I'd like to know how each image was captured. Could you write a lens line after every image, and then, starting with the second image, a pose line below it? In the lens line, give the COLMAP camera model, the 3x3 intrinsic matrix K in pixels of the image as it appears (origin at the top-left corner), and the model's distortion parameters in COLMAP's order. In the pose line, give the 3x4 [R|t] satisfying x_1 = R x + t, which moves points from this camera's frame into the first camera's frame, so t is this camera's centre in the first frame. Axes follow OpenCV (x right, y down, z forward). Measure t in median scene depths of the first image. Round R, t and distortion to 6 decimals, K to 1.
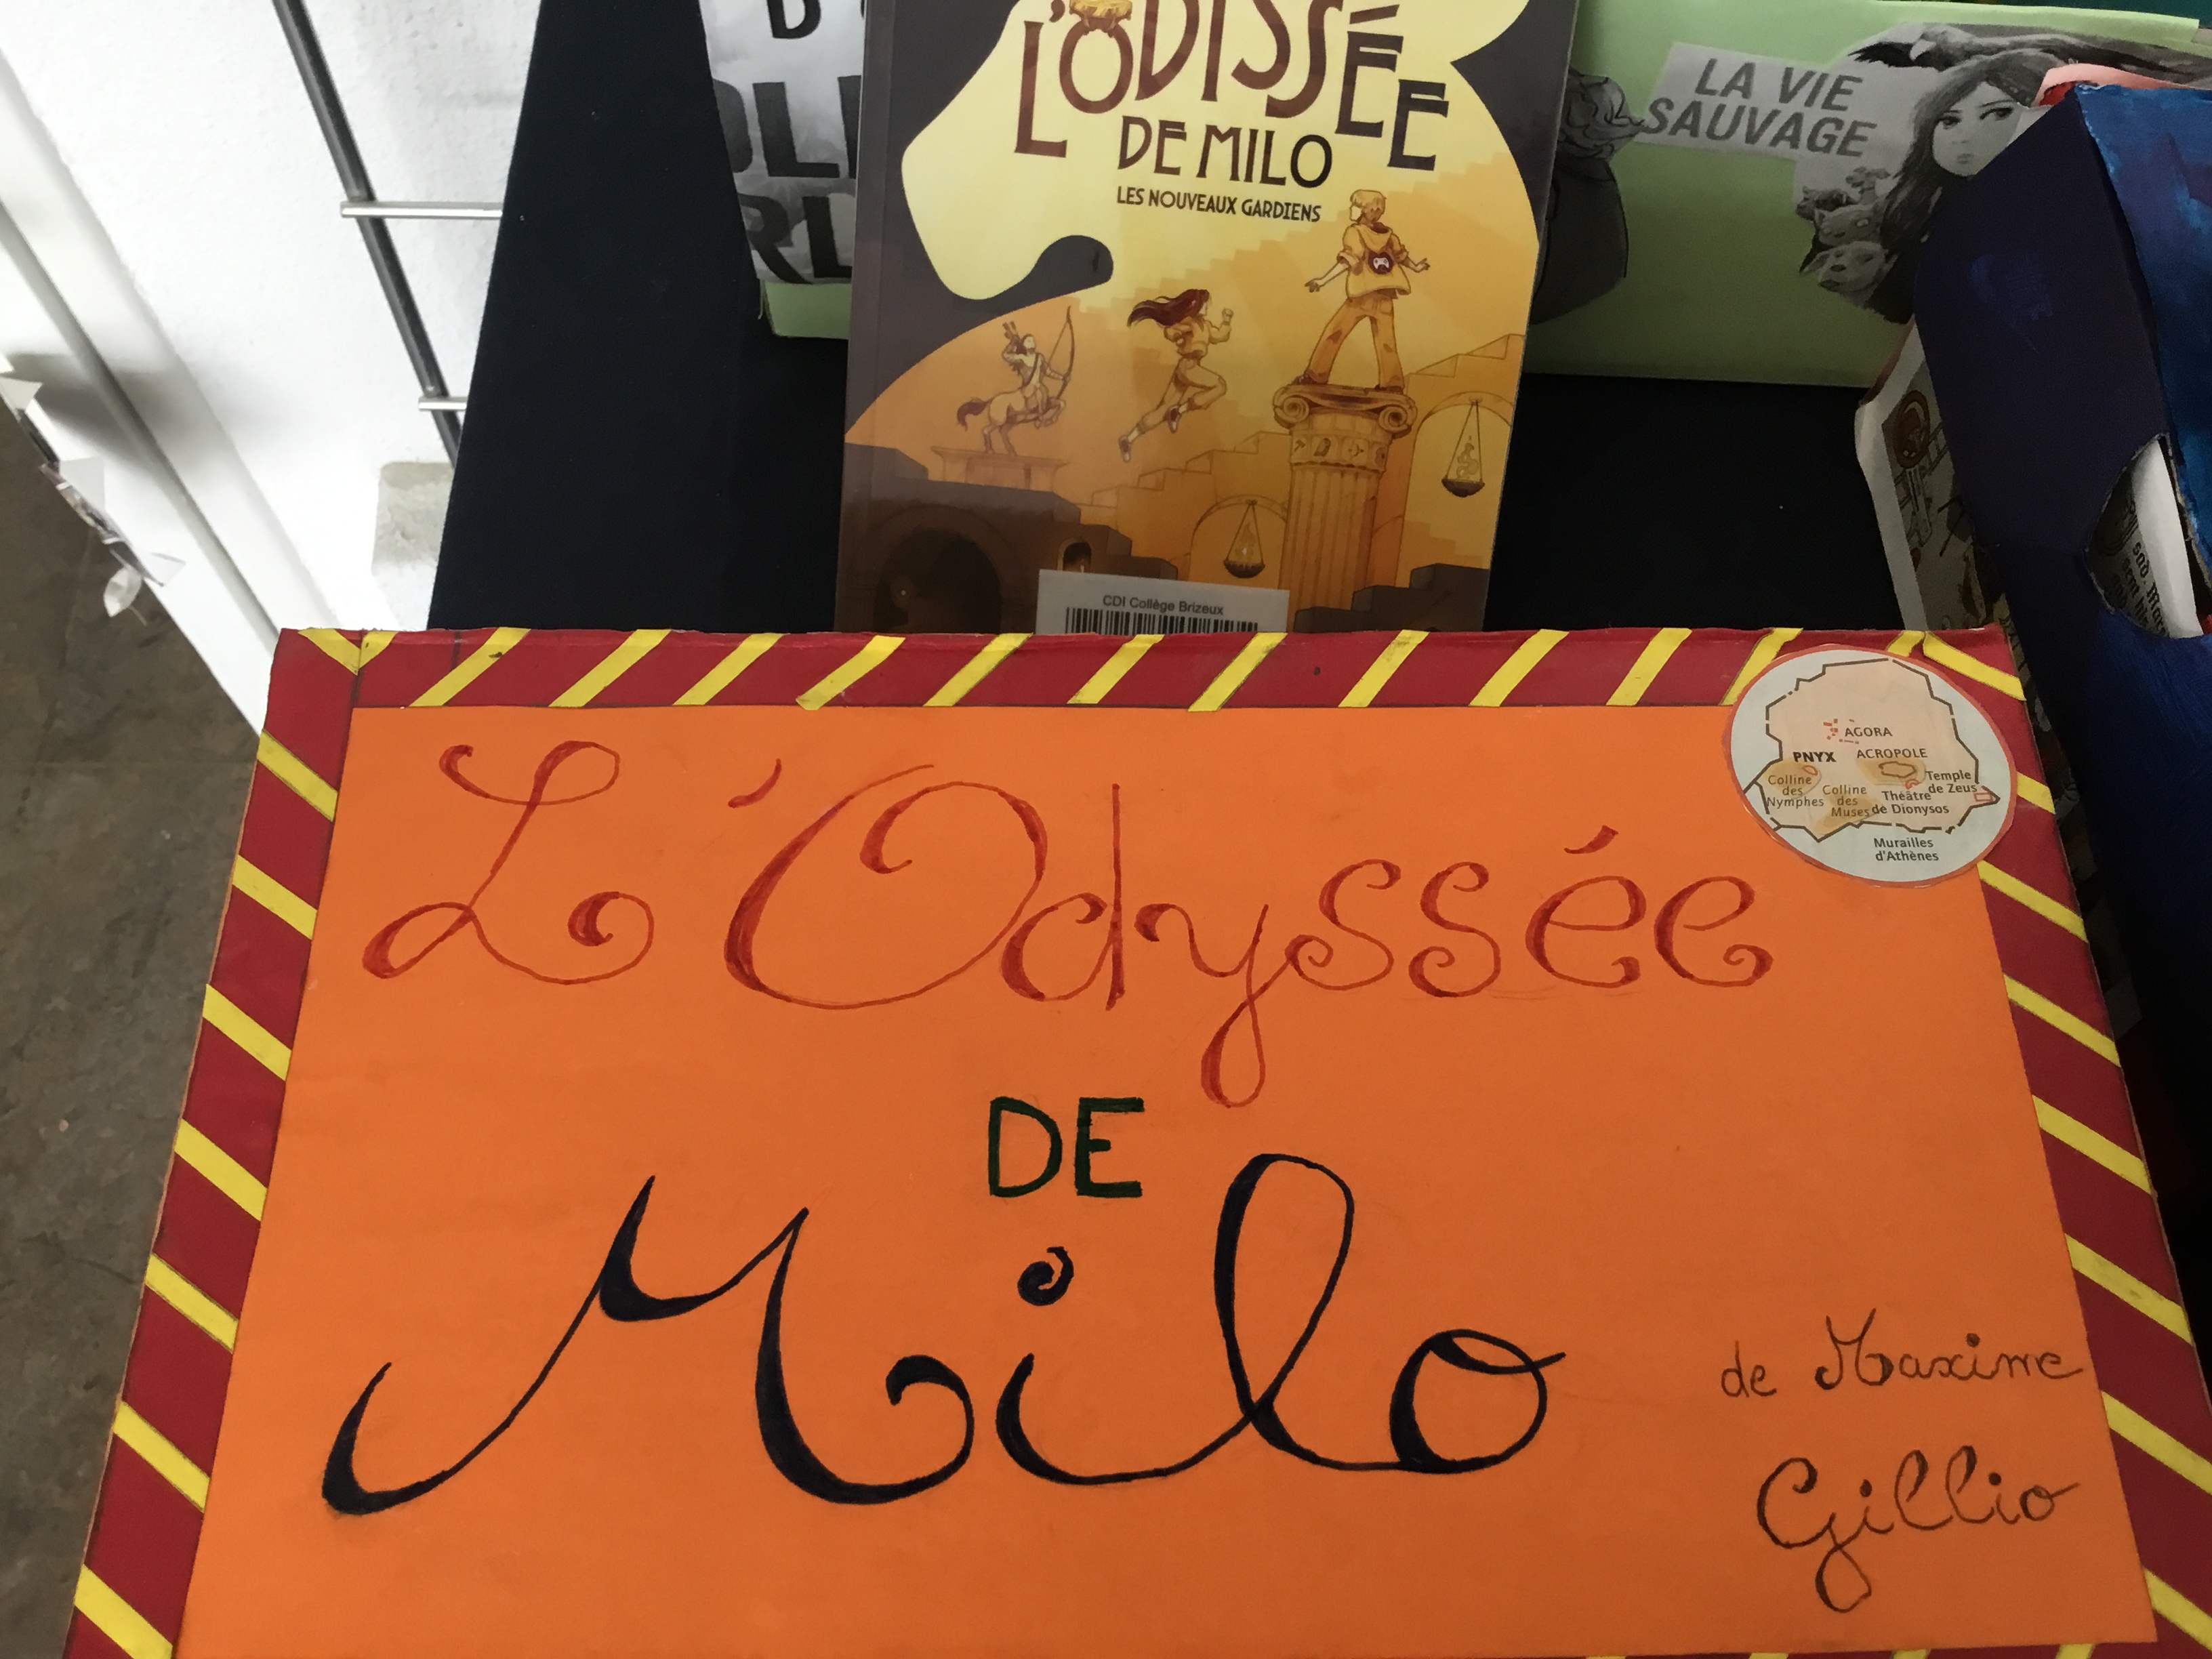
lens RADIAL K [[1998.5, 0, 1106.0], [0, 1998.5, 829.5], [0, 0, 1]] dist [0.119615, -0.283427]
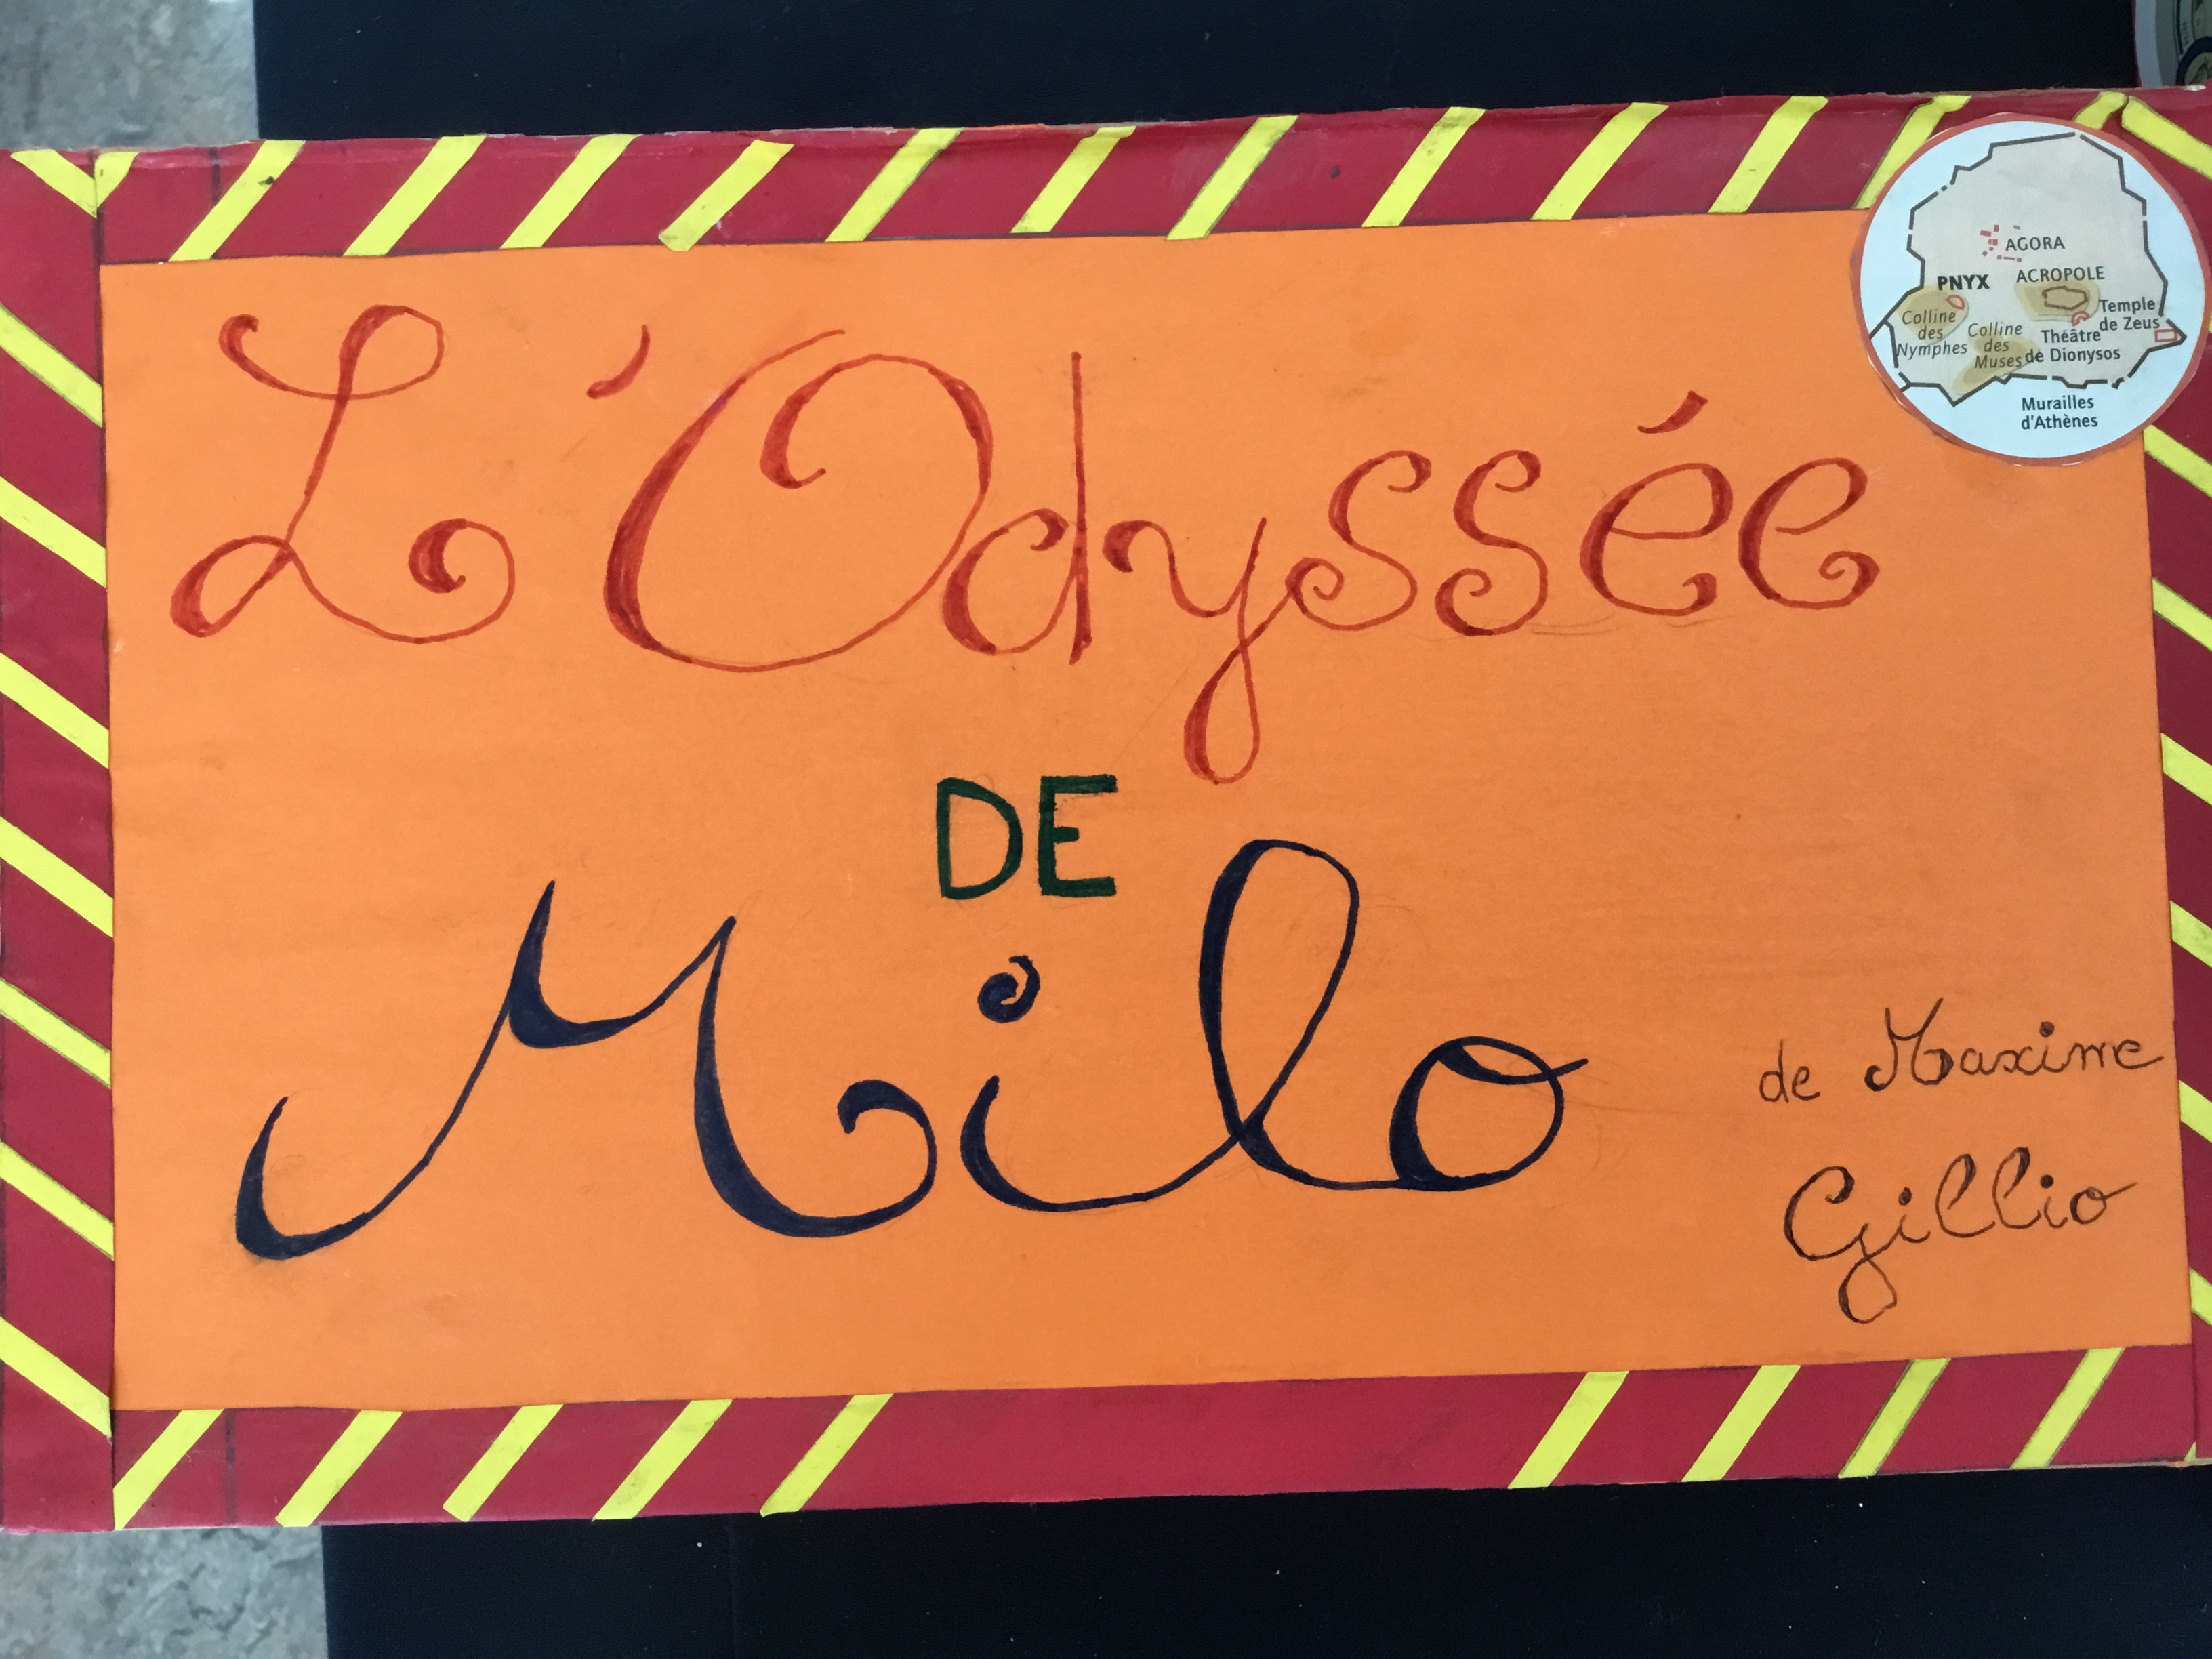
lens RADIAL K [[1998.5, 0, 1106.0], [0, 1998.5, 829.5], [0, 0, 1]] dist [0.119615, -0.283427]
pose [[0.999736, -0.022138, -0.006227, 0.018615], [0.022659, 0.901921, 0.431305, -0.206878], [-0.003932, -0.431332, 0.902185, 0.215877]]
